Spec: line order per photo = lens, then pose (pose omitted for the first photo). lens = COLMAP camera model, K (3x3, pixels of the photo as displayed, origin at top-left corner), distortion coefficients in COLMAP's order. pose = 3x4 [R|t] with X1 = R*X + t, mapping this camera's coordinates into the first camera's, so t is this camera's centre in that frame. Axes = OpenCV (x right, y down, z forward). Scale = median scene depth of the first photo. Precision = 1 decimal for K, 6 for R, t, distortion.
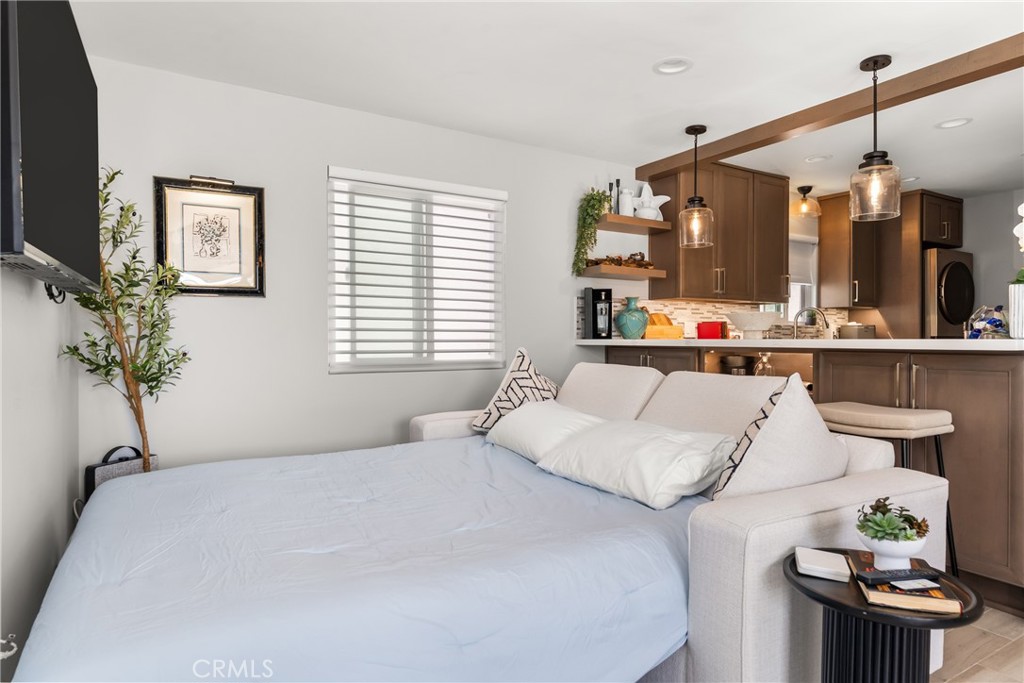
lens RADIAL K [[579.5, 0, 514.1], [0, 579.5, 355.8], [0, 0, 1]] dist [-0.008632, -0.001974]
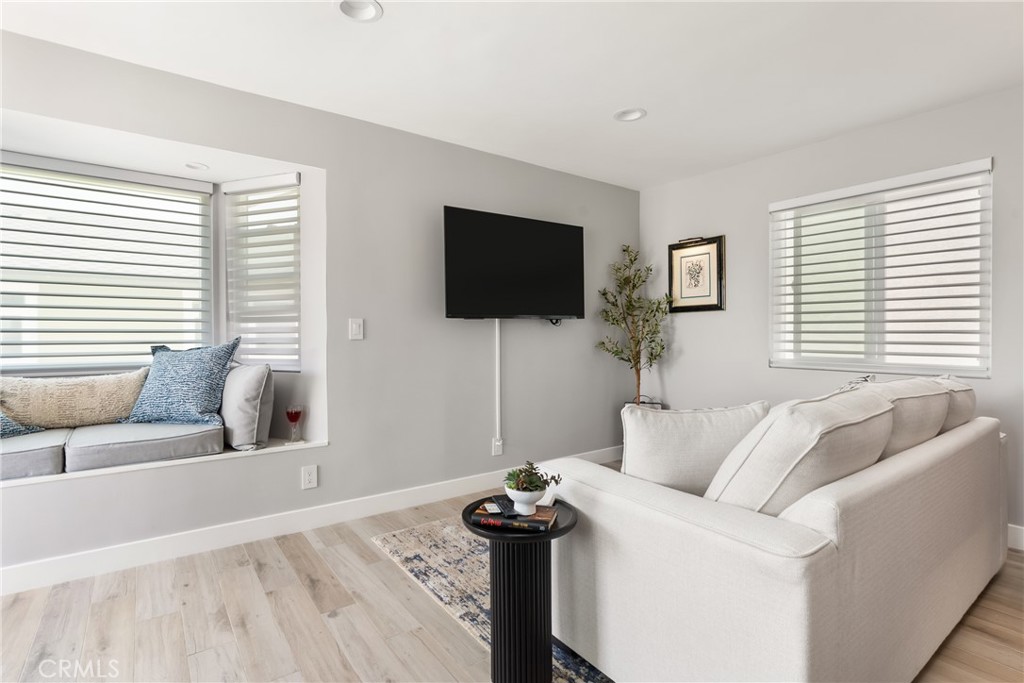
lens RADIAL K [[497.5, 0, 508.3], [0, 497.5, 337.4], [0, 0, 1]] dist [0.000043, 0.000512]
pose [[0.096292, 0.007748, -0.995323, 0.662132], [-0.032070, 0.999475, 0.004678, -0.019320], [0.994836, 0.031469, 0.096490, 0.303068]]
